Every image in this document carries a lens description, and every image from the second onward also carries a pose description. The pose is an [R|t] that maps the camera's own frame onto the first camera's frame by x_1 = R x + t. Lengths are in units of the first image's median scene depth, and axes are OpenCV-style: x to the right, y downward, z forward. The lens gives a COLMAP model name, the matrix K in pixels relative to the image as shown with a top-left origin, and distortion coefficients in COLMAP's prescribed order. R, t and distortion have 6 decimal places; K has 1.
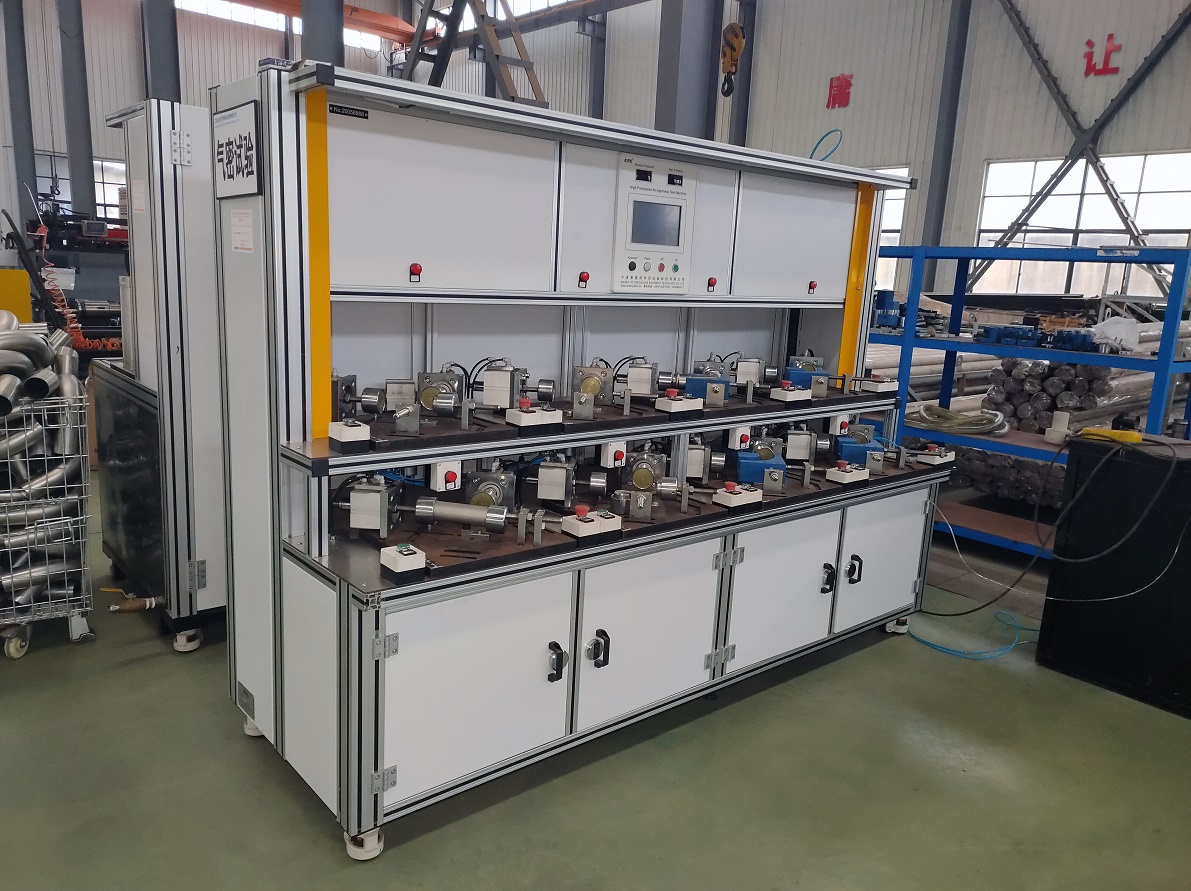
lens RADIAL K [[894.6, 0, 595.5], [0, 894.6, 445.5], [0, 0, 1]] dist [0.029046, -0.005596]
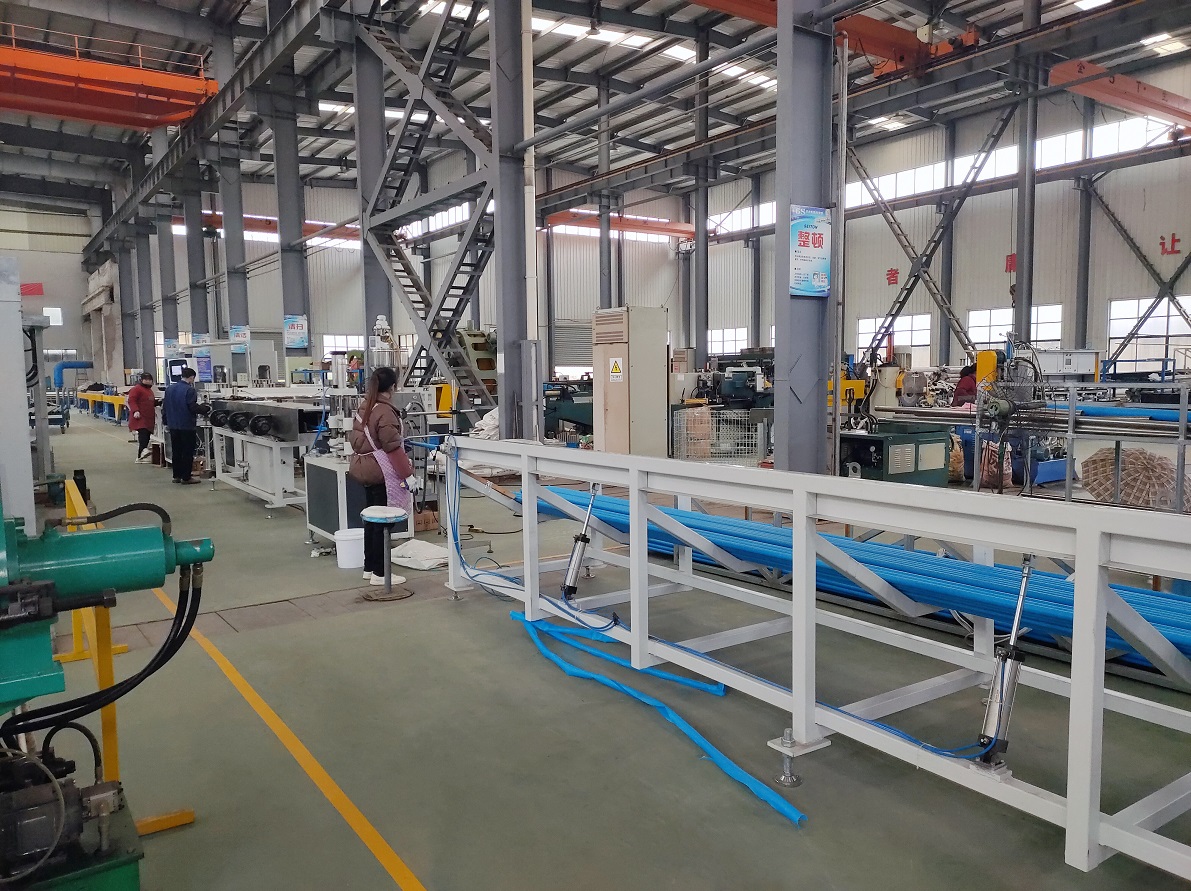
lens RADIAL K [[894.6, 0, 595.5], [0, 894.6, 445.5], [0, 0, 1]] dist [0.029046, -0.005596]
pose [[0.992190, -0.051480, -0.113613, -0.406778], [0.037403, 0.991734, -0.122735, 0.158285], [0.118992, 0.117527, 0.985915, -0.892136]]
